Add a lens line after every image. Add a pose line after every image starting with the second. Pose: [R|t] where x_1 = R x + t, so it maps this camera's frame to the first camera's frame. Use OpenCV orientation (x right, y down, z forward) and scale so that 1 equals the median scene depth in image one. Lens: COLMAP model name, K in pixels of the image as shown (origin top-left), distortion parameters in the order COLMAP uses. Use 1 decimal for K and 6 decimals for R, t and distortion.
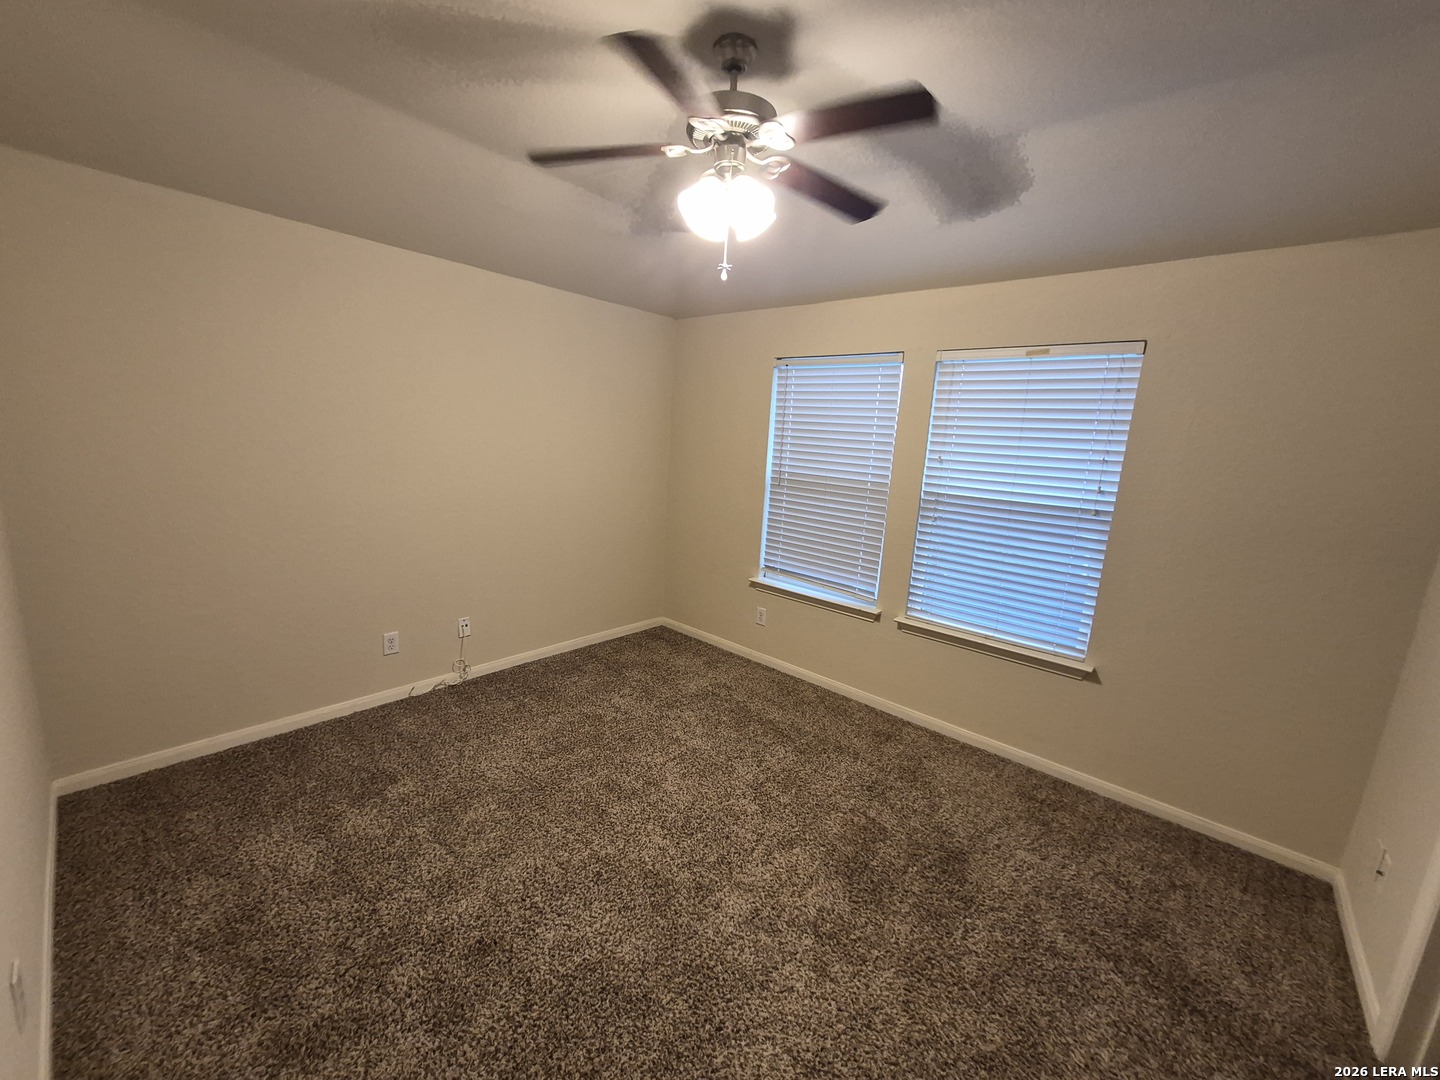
lens RADIAL K [[567.1, 0, 710.6], [0, 567.1, 545.4], [0, 0, 1]] dist [0.009594, -0.000149]
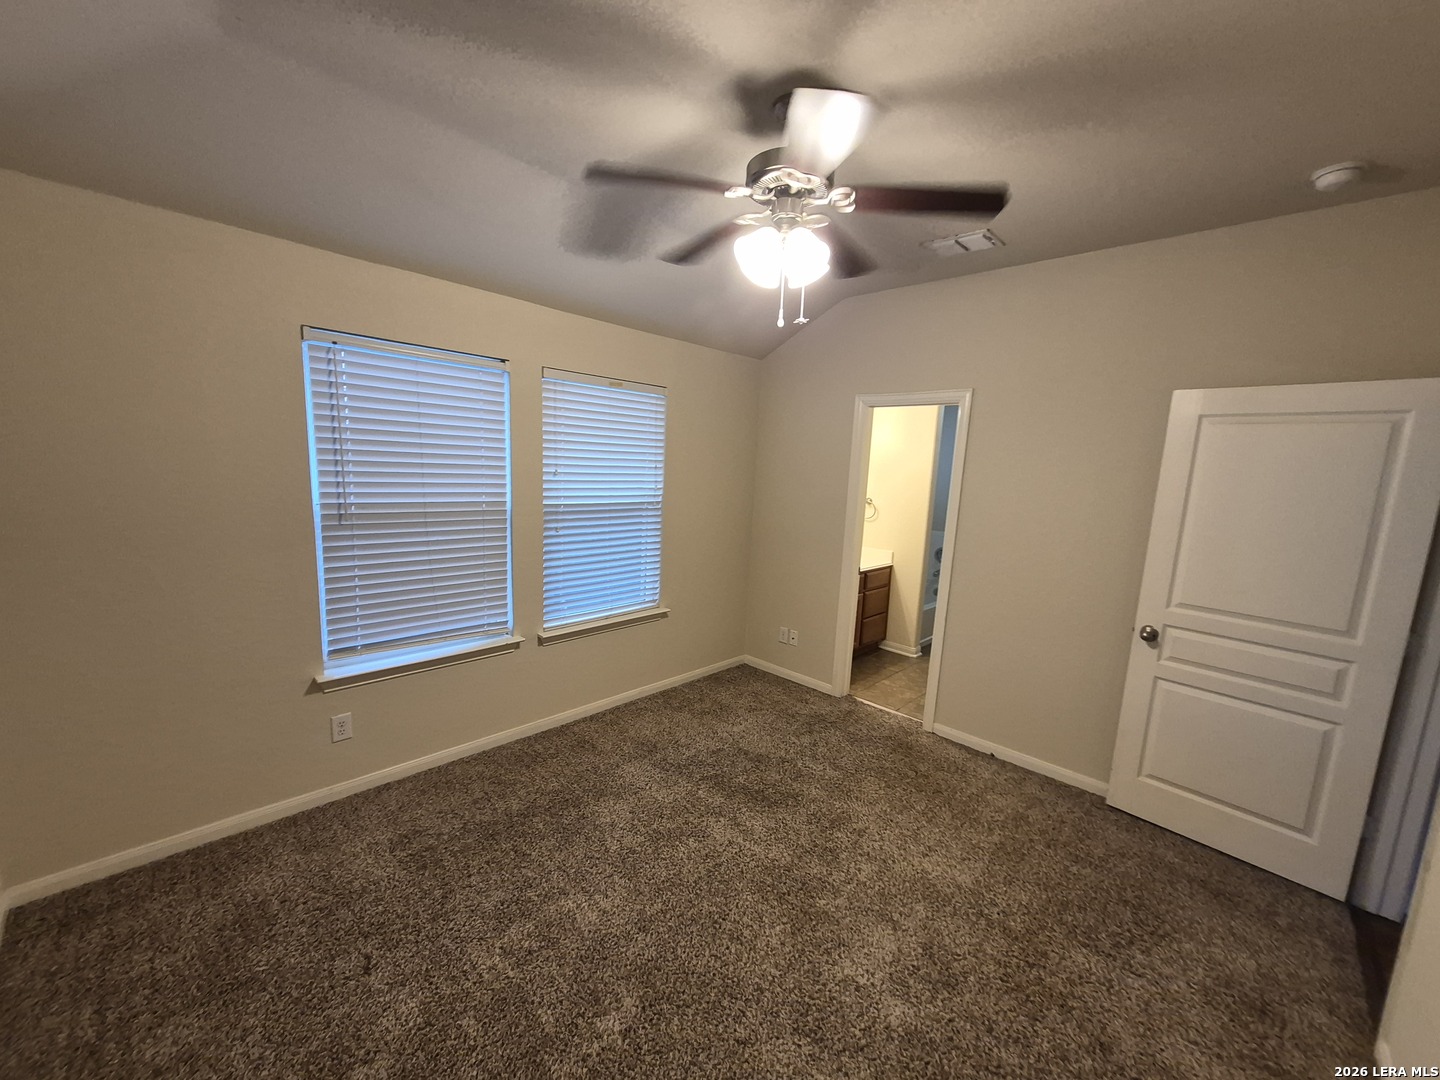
lens RADIAL K [[567.1, 0, 710.6], [0, 567.1, 545.4], [0, 0, 1]] dist [0.009594, -0.000149]
pose [[0.050127, -0.203725, 0.977744, -0.605540], [0.152765, 0.969019, 0.194075, -0.173710], [-0.986990, 0.139637, 0.079696, 0.627871]]
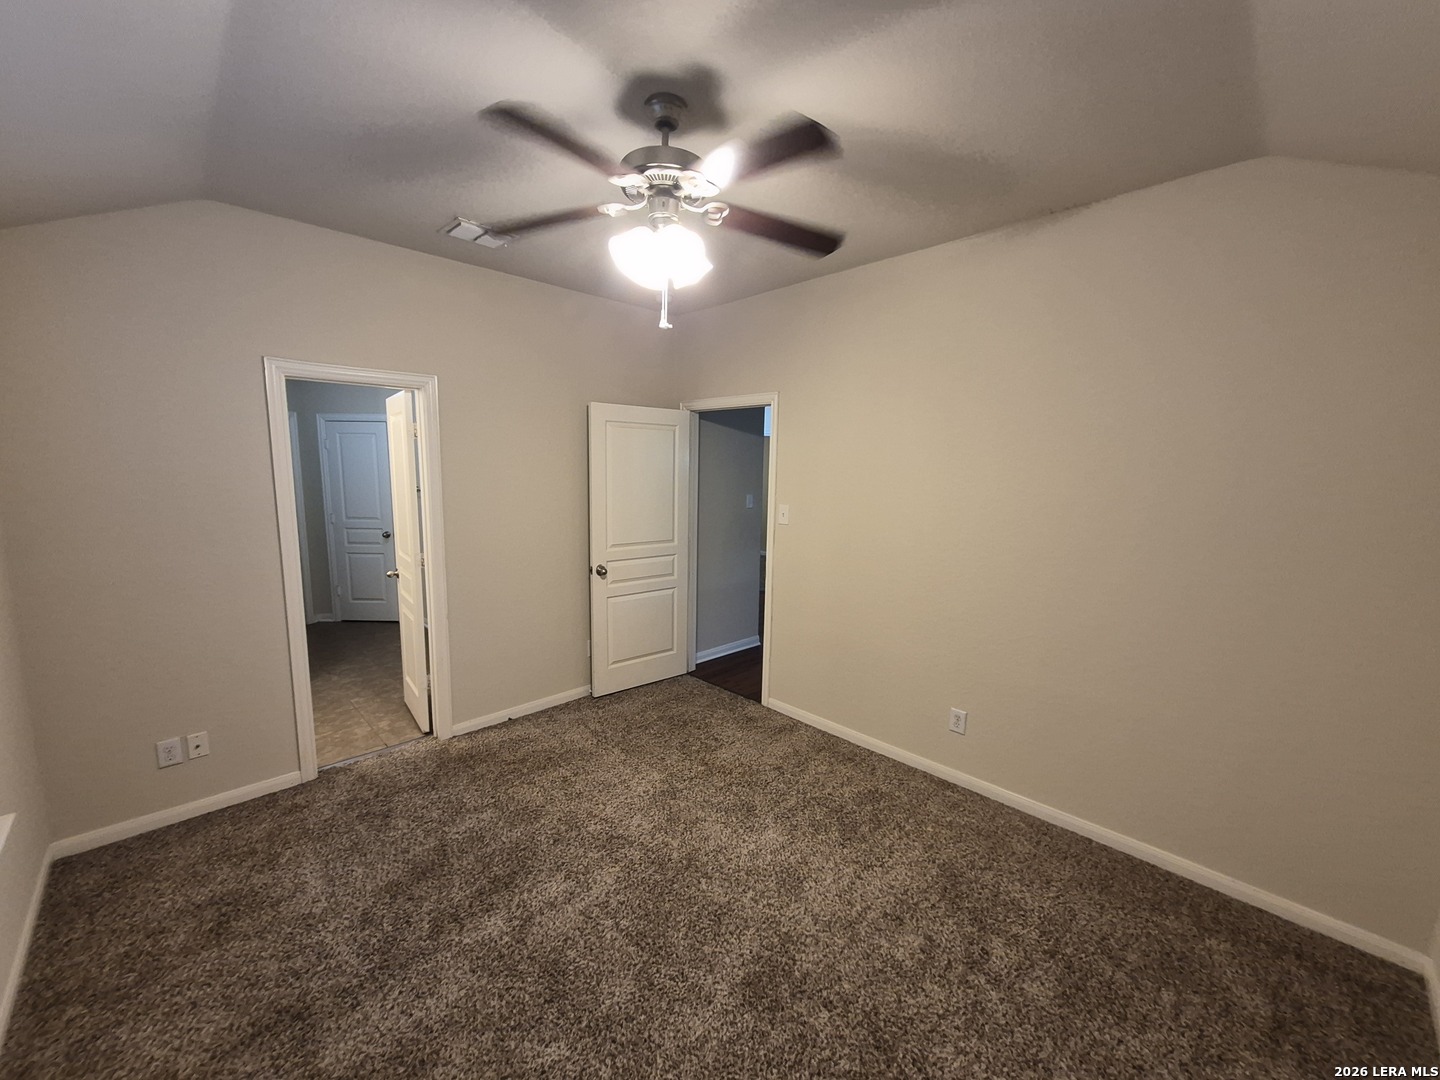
lens RADIAL K [[575.1, 0, 716.4], [0, 575.1, 549.6], [0, 0, 1]] dist [0.010636, -0.000189]
pose [[-0.994823, -0.087214, 0.052157, -0.086004], [-0.064376, 0.938005, 0.340591, -0.260936], [-0.078628, 0.335470, -0.938764, 1.191736]]
